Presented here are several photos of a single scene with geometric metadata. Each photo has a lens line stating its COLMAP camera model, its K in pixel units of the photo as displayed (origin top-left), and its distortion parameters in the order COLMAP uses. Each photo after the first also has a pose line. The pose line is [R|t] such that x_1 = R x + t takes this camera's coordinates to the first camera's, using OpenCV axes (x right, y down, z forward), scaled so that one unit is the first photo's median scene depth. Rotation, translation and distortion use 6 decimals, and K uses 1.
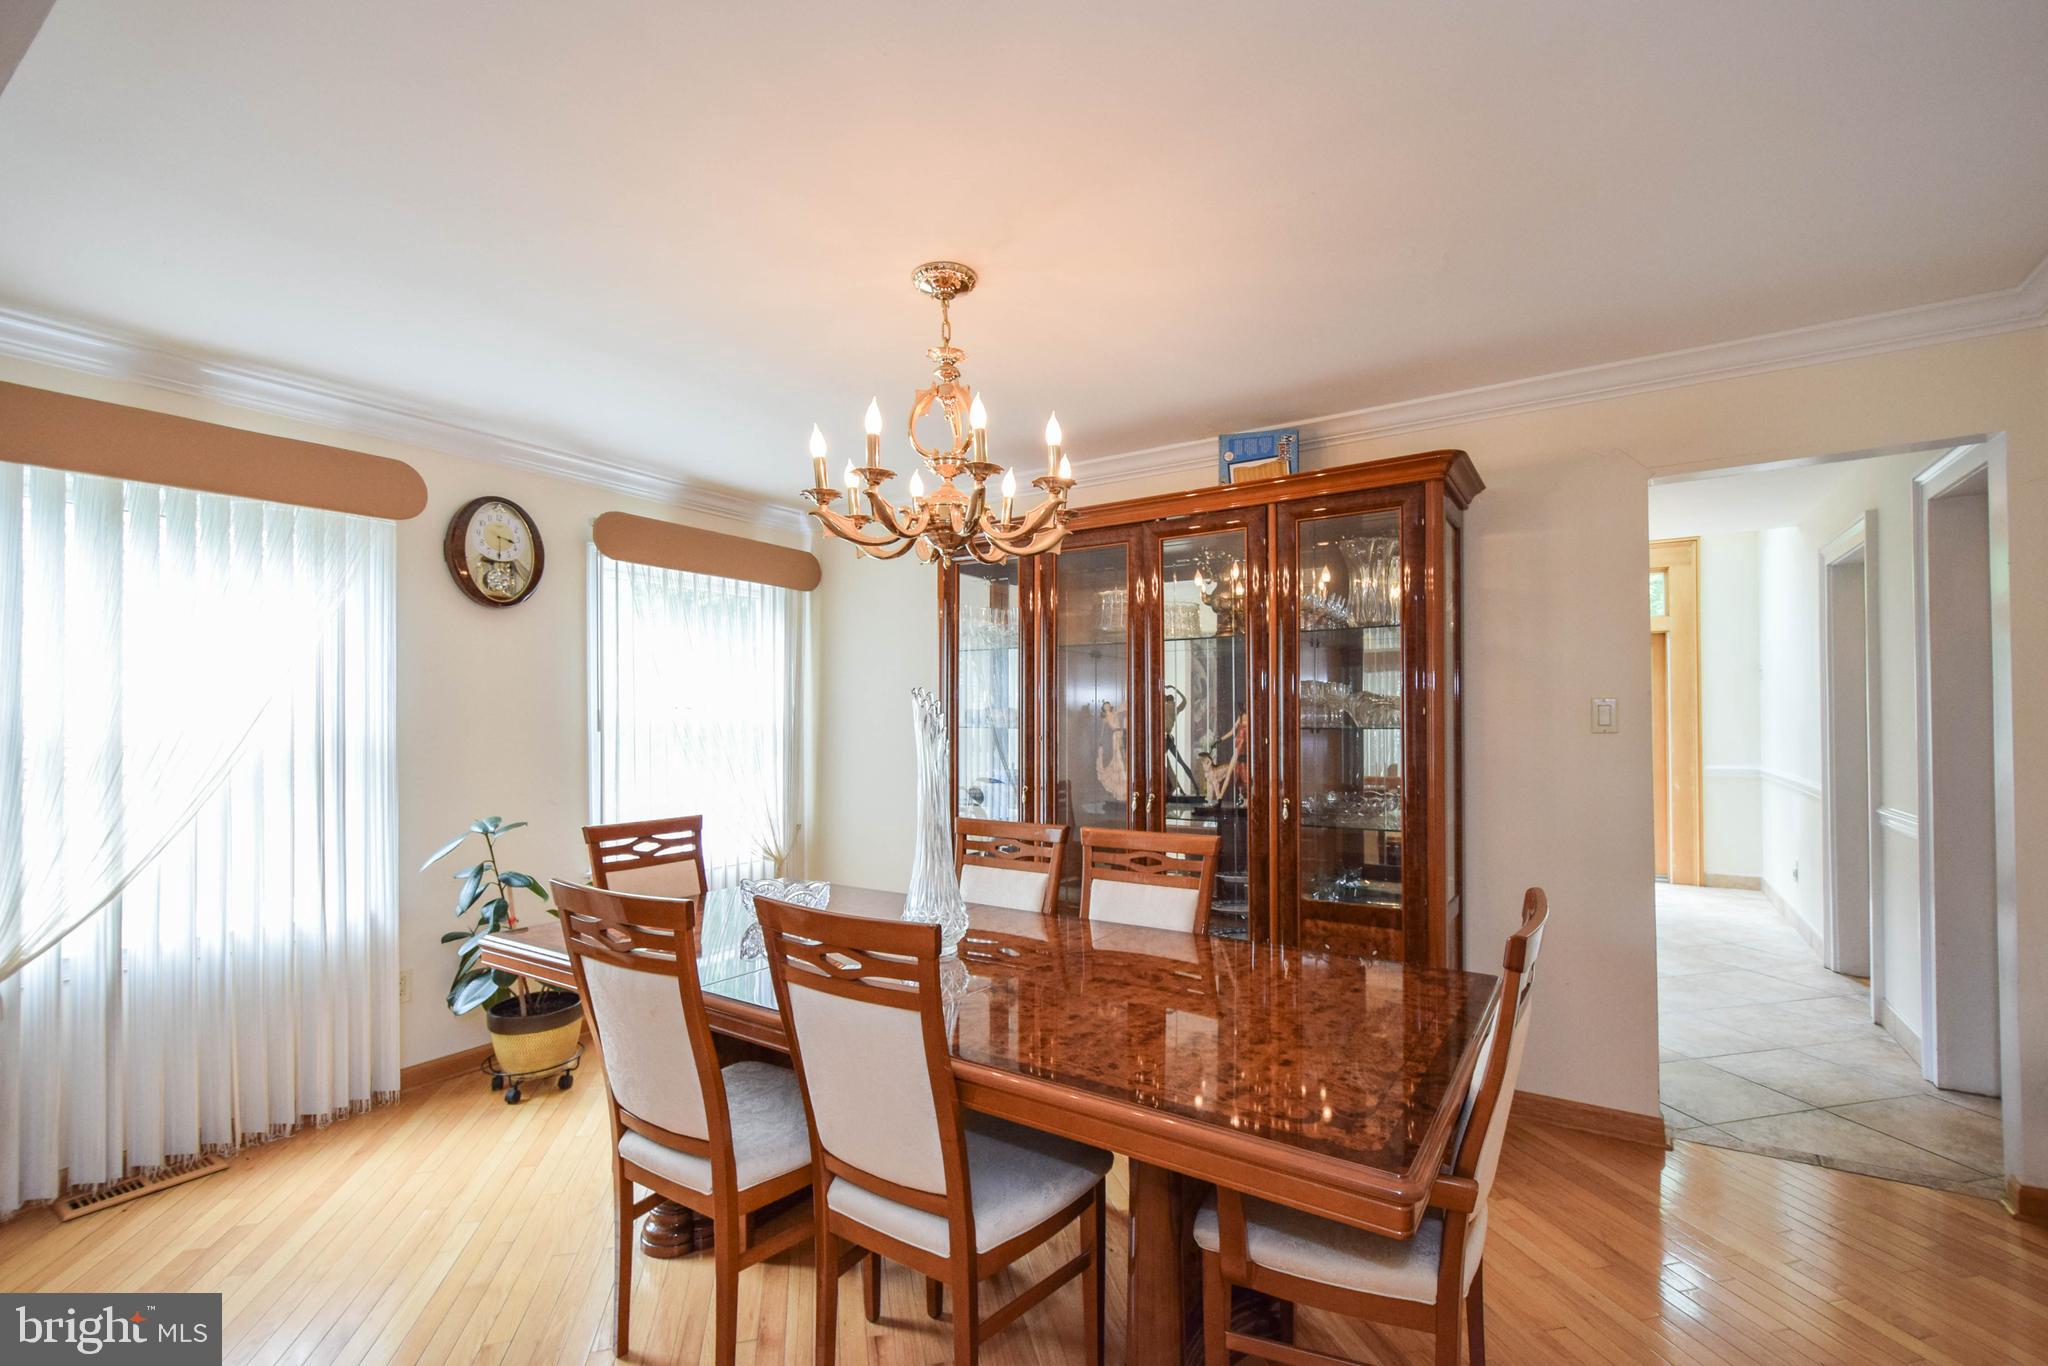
lens RADIAL K [[889.1, 0, 1024.9], [0, 889.1, 711.3], [0, 0, 1]] dist [0.019897, -0.014800]
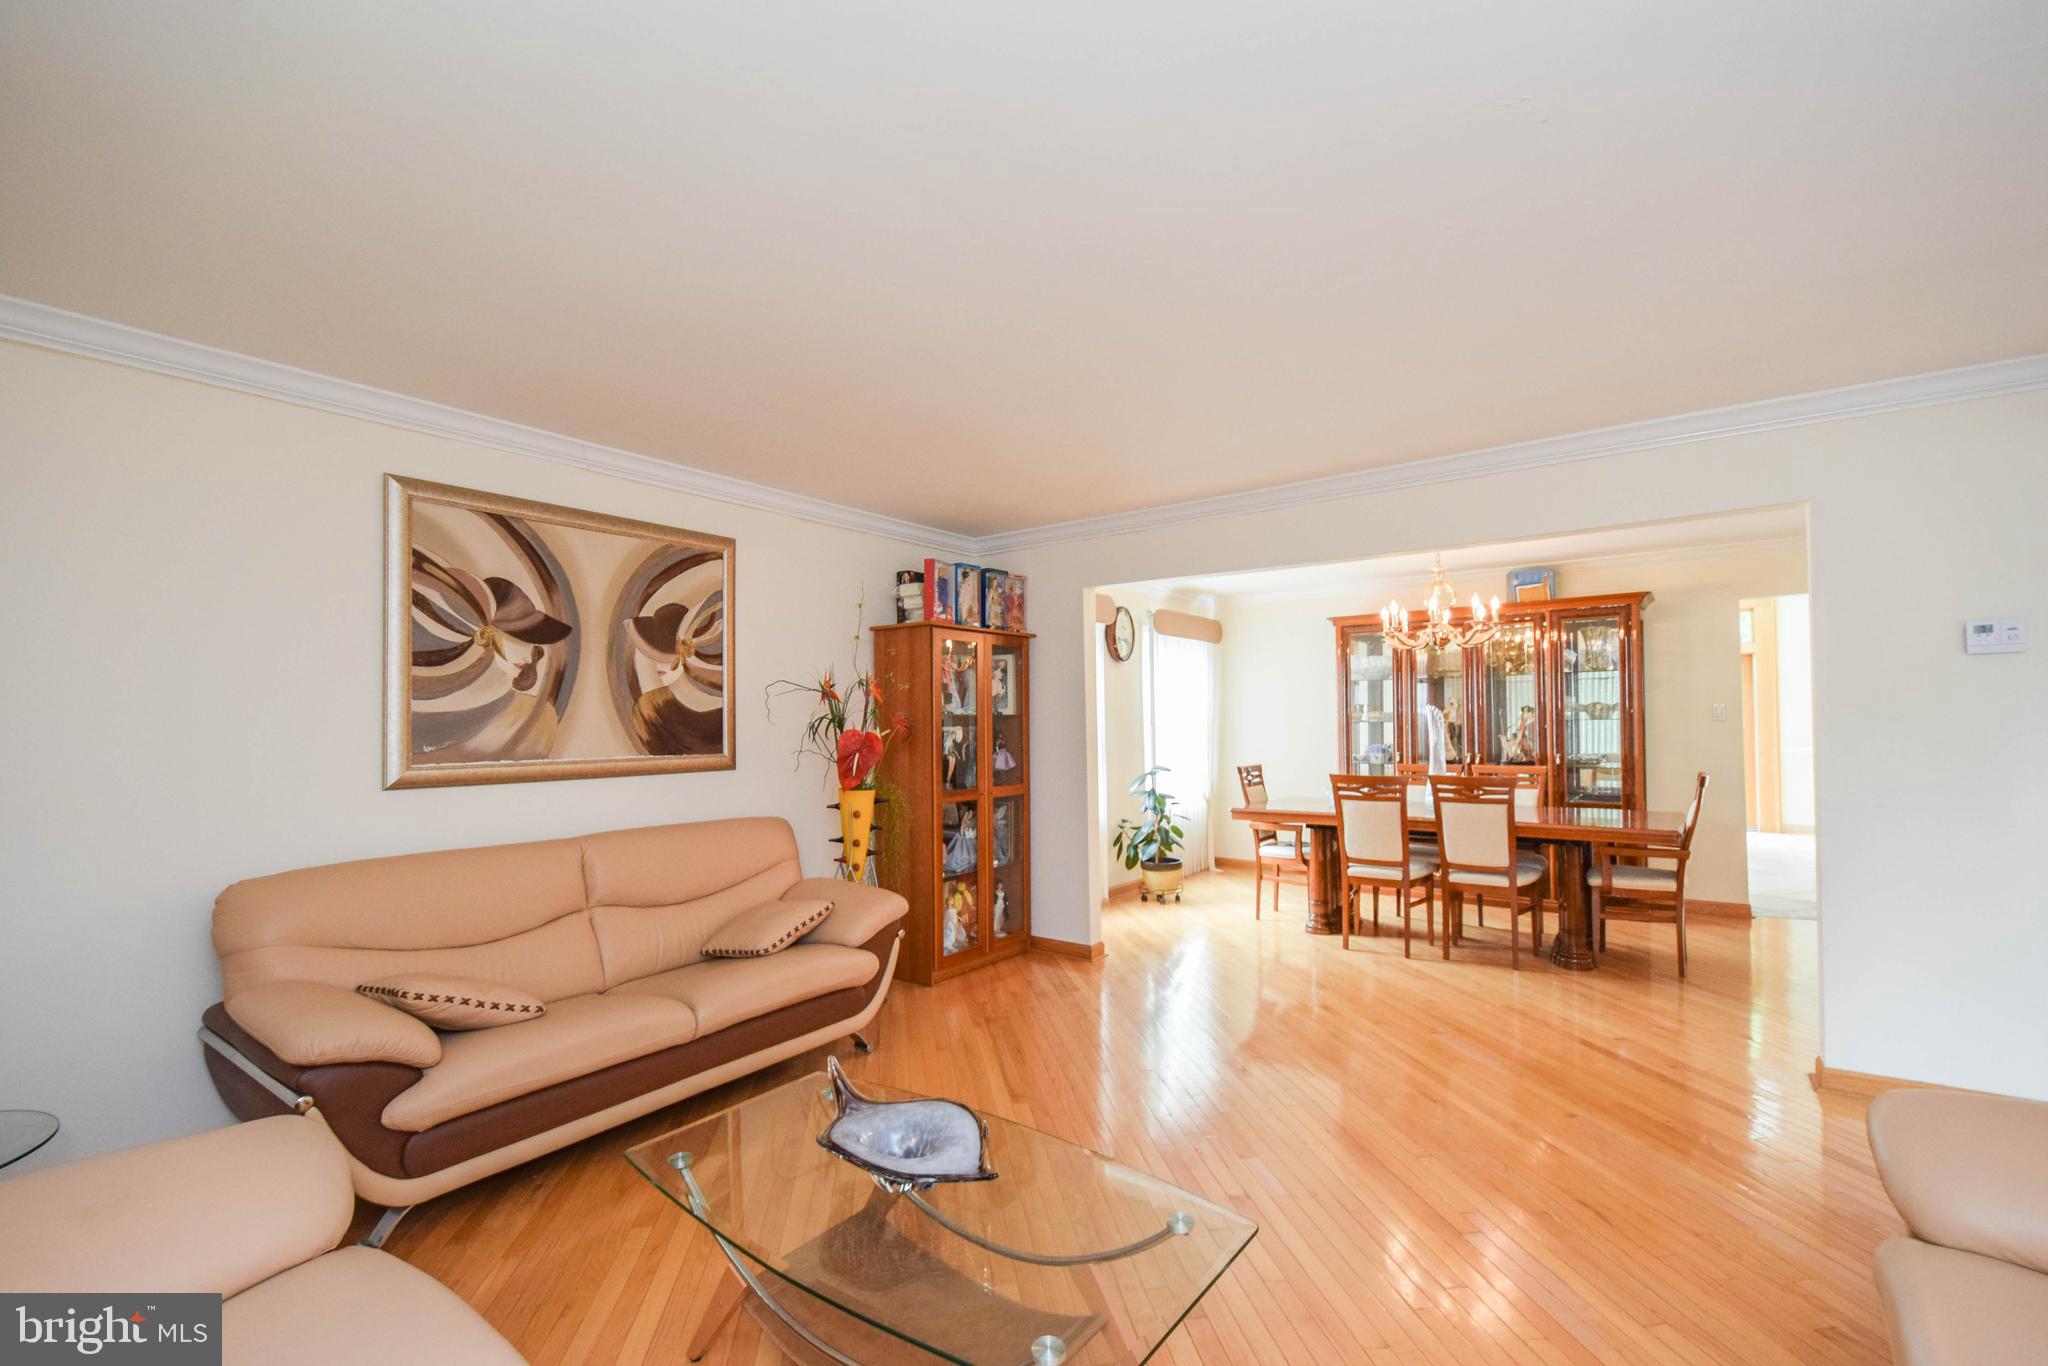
lens RADIAL K [[889.1, 0, 1024.9], [0, 889.1, 711.3], [0, 0, 1]] dist [0.019897, -0.014800]
pose [[0.997888, -0.007340, -0.064535, -0.714385], [0.007397, 0.999972, 0.000641, -0.012104], [0.064528, -0.001117, 0.997915, -1.019485]]
